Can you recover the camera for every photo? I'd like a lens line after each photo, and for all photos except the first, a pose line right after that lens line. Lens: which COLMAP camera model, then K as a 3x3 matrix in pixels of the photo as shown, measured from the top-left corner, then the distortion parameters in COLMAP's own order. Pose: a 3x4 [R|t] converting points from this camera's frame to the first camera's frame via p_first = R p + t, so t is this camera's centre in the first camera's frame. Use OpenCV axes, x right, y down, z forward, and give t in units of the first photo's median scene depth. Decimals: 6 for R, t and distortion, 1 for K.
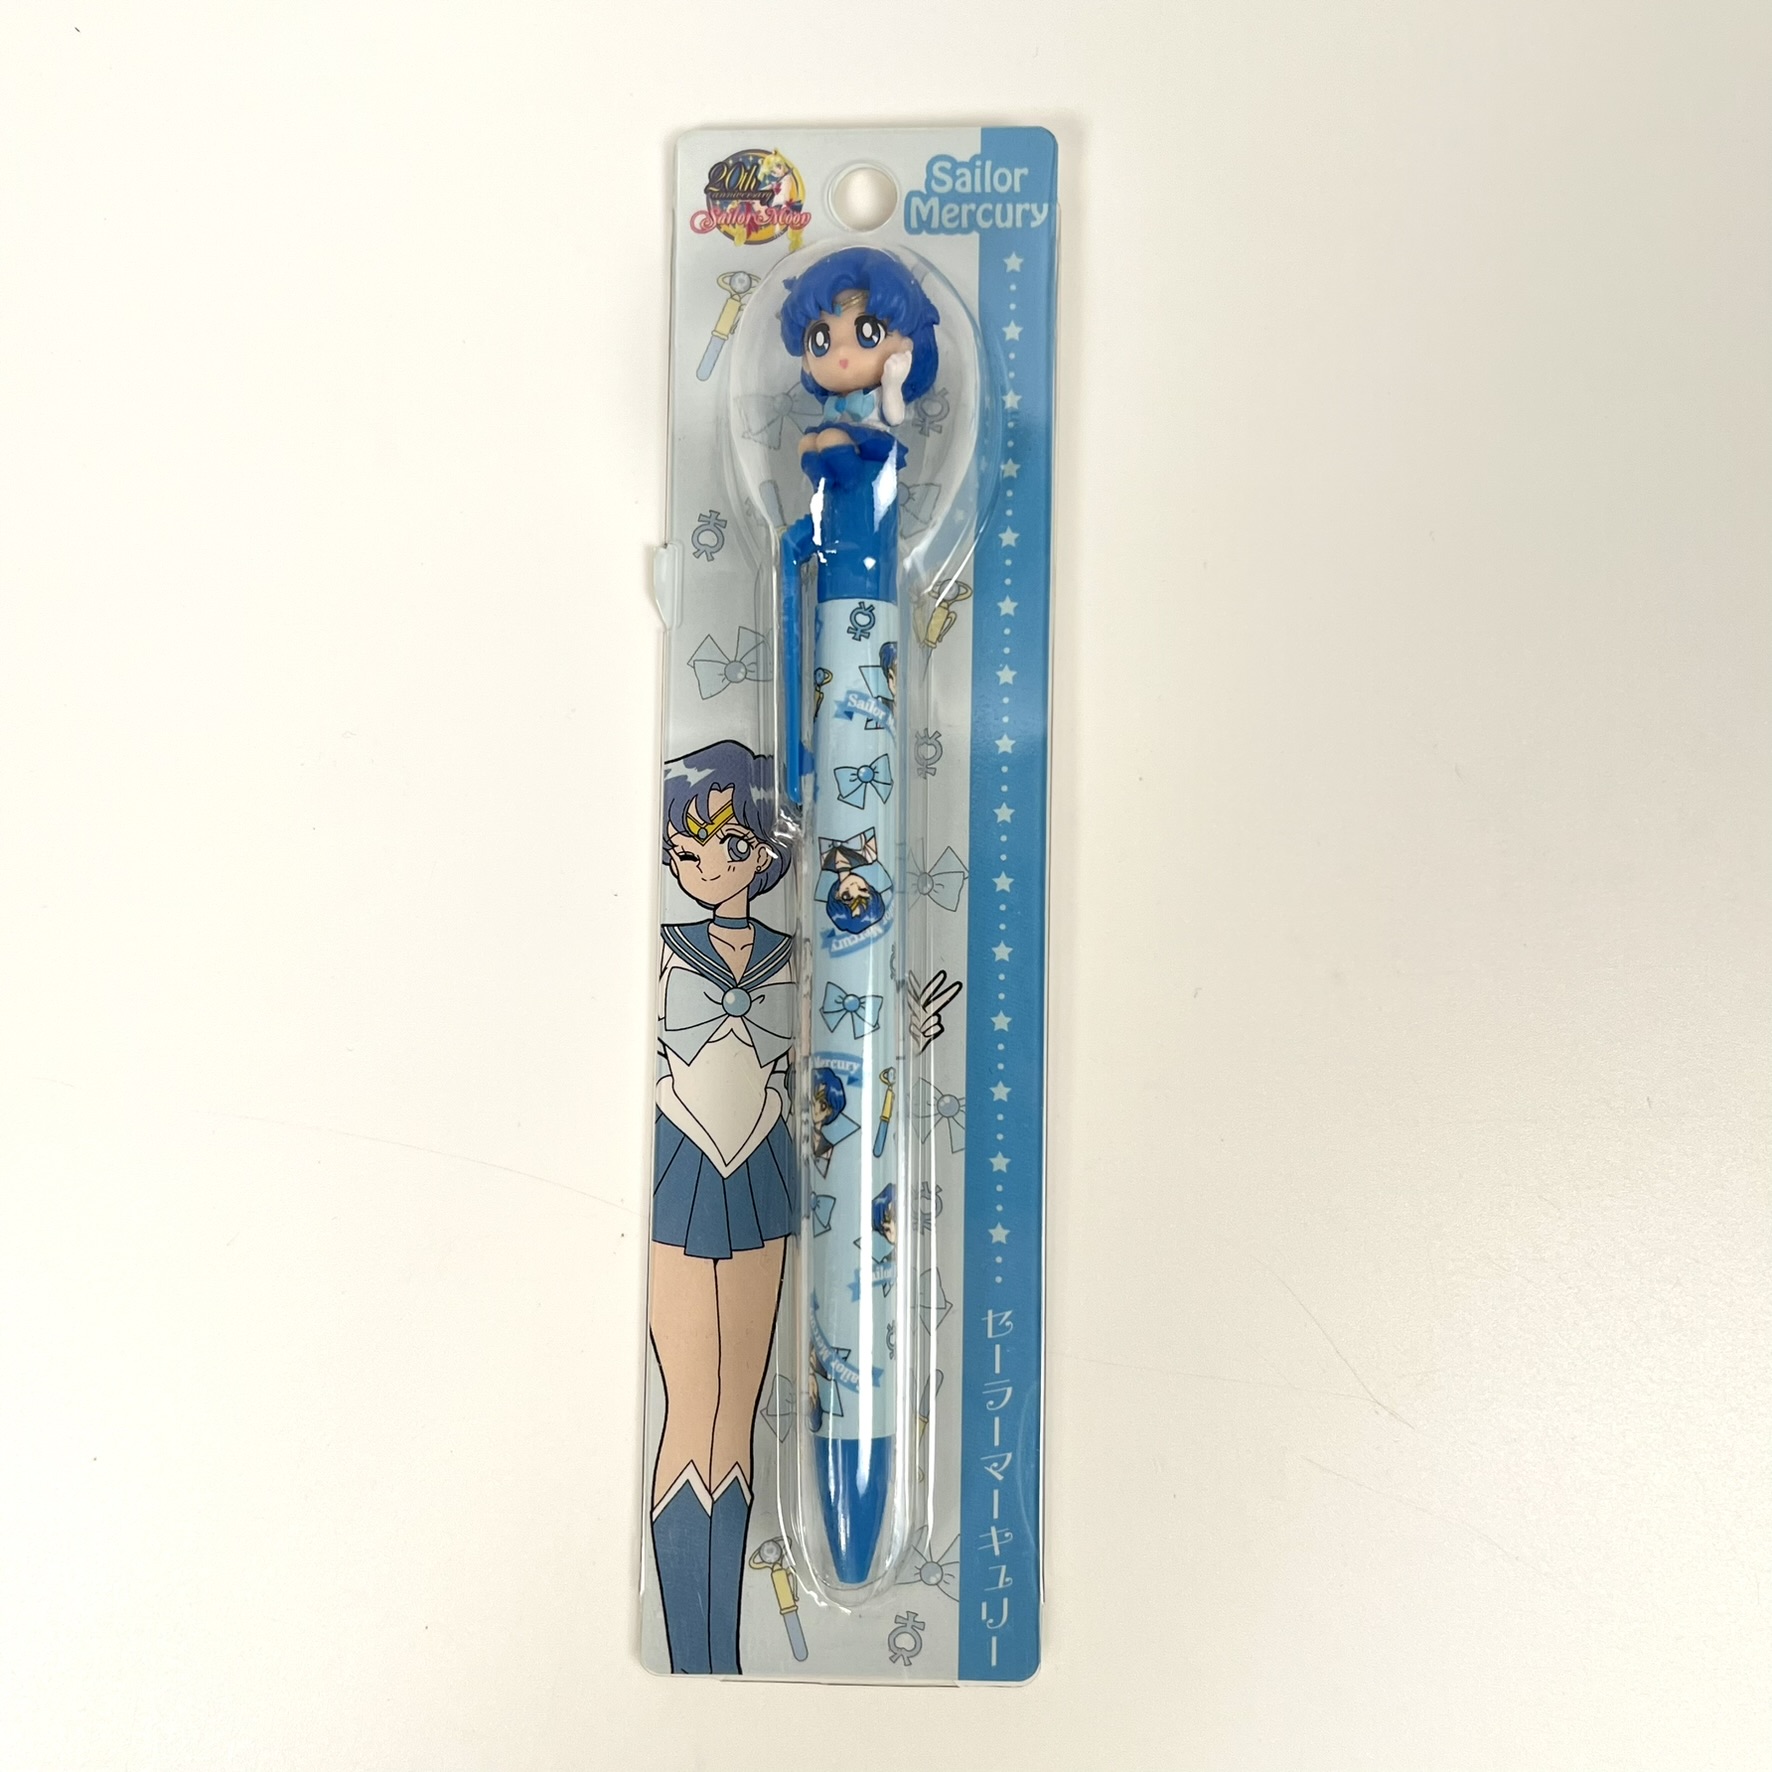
lens RADIAL K [[2084.4, 0, 868.1], [0, 2084.4, 887.9], [0, 0, 1]] dist [0.248518, -1.021032]
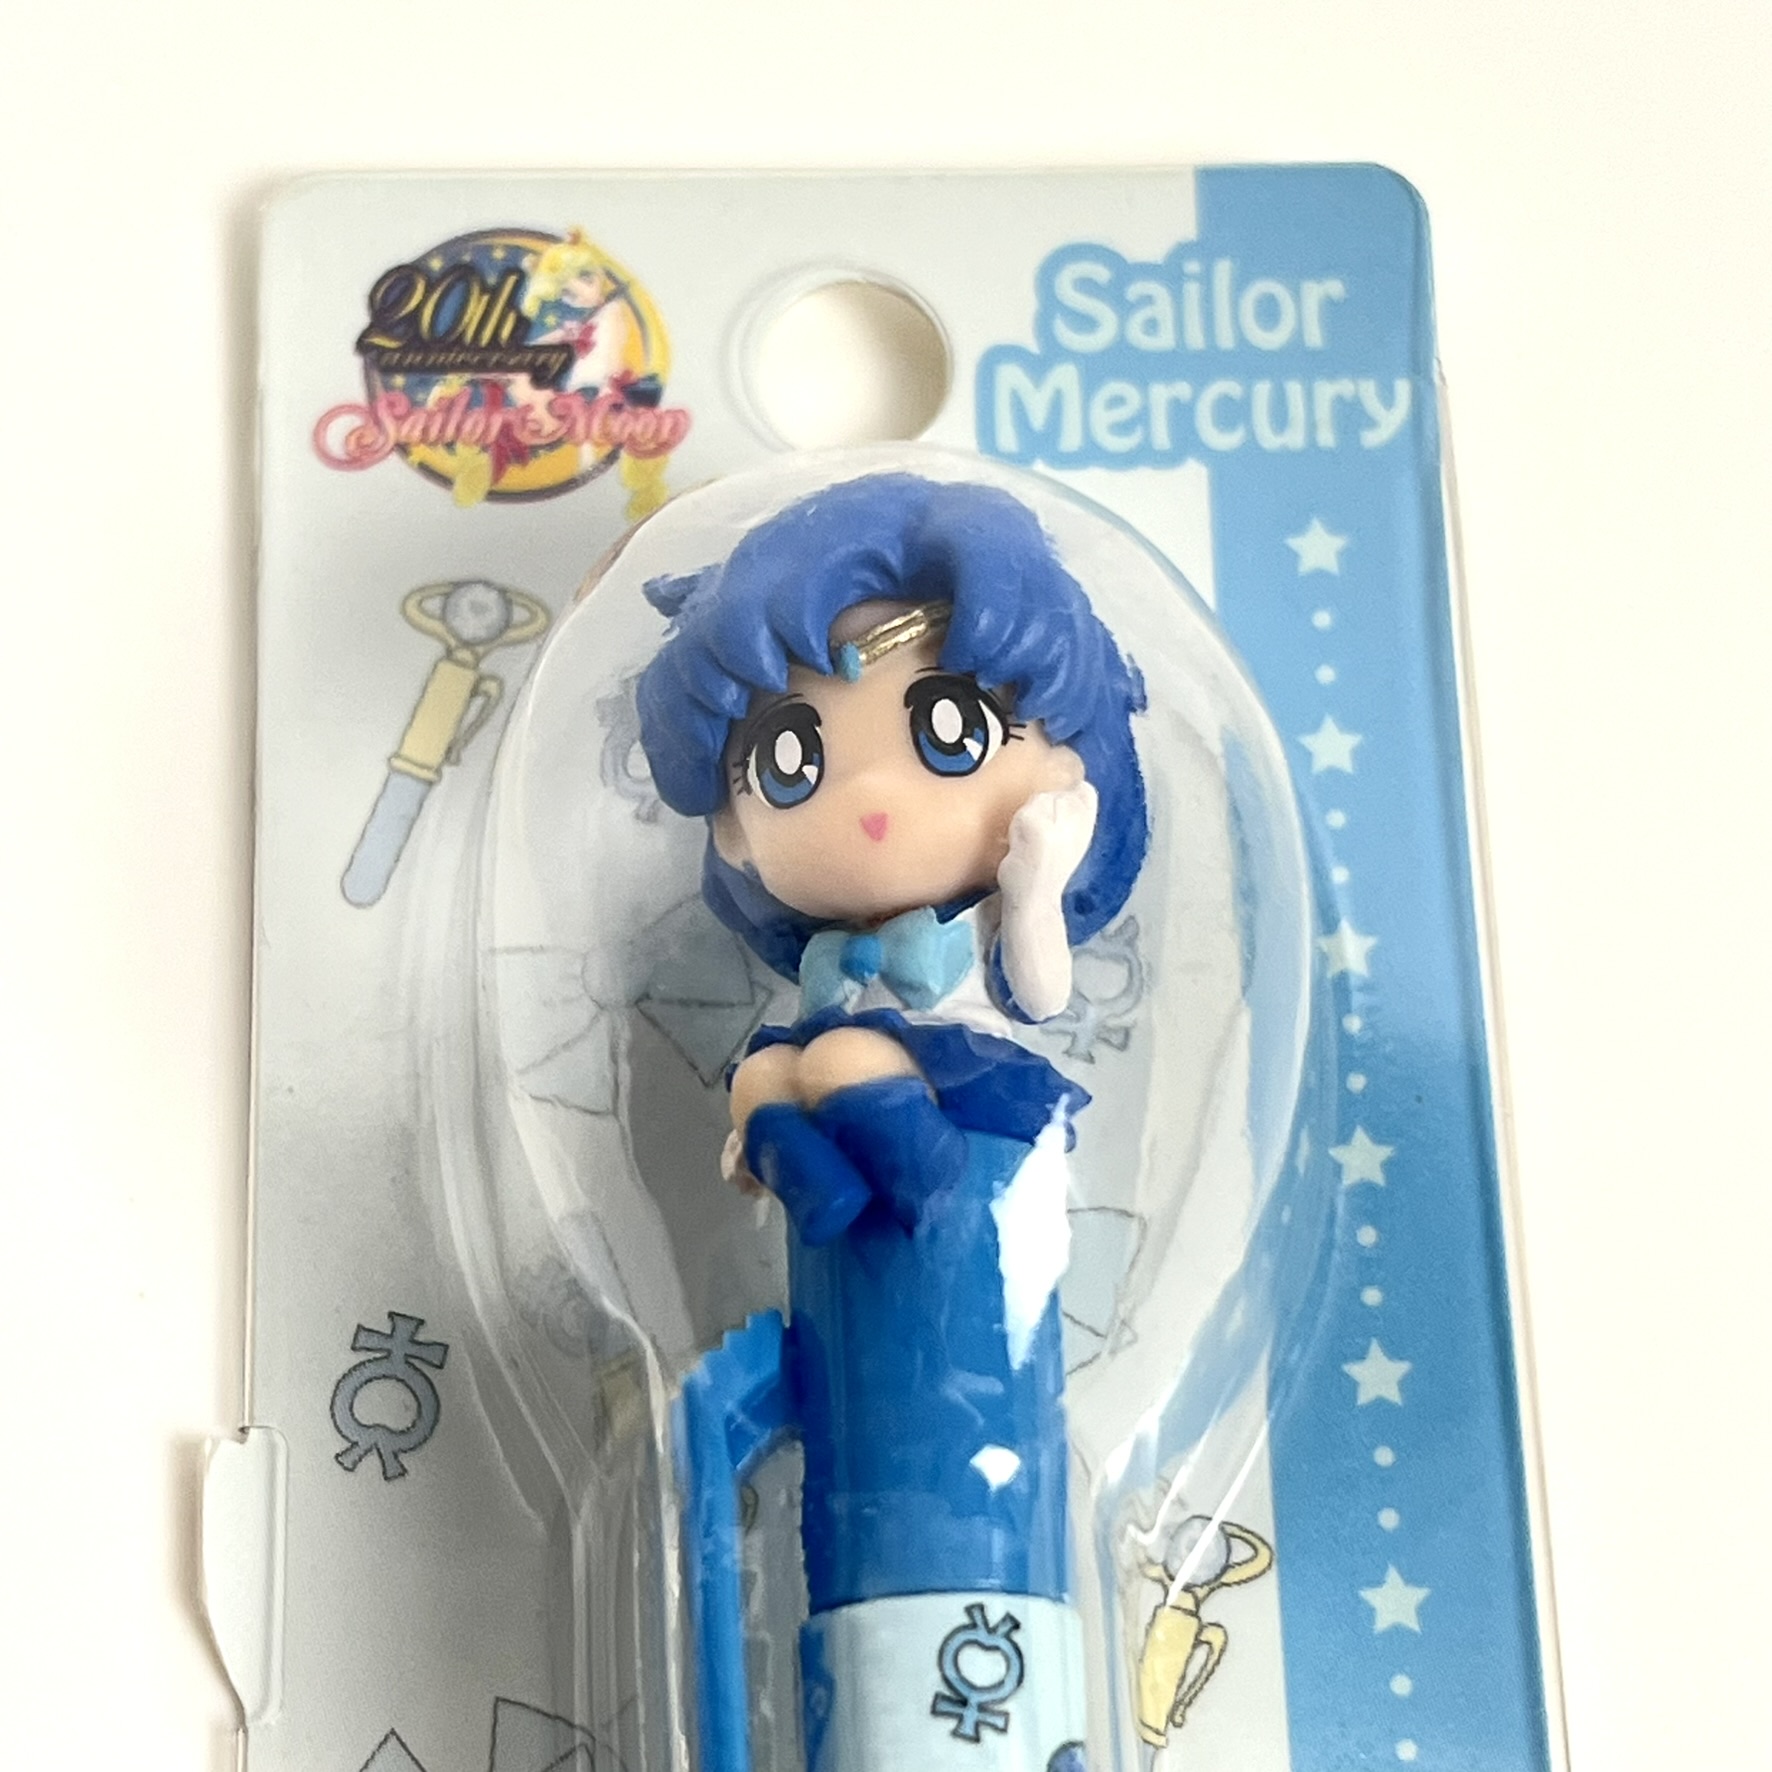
lens RADIAL K [[4636.0, 0, 886.0], [0, 4636.0, 886.0], [0, 0, 1]] dist [0.163325, -0.156424]
pose [[0.992557, -0.012570, 0.121127, -0.086221], [0.045084, 0.961912, -0.269617, -0.056417], [-0.113125, 0.273071, 0.955319, 0.342797]]
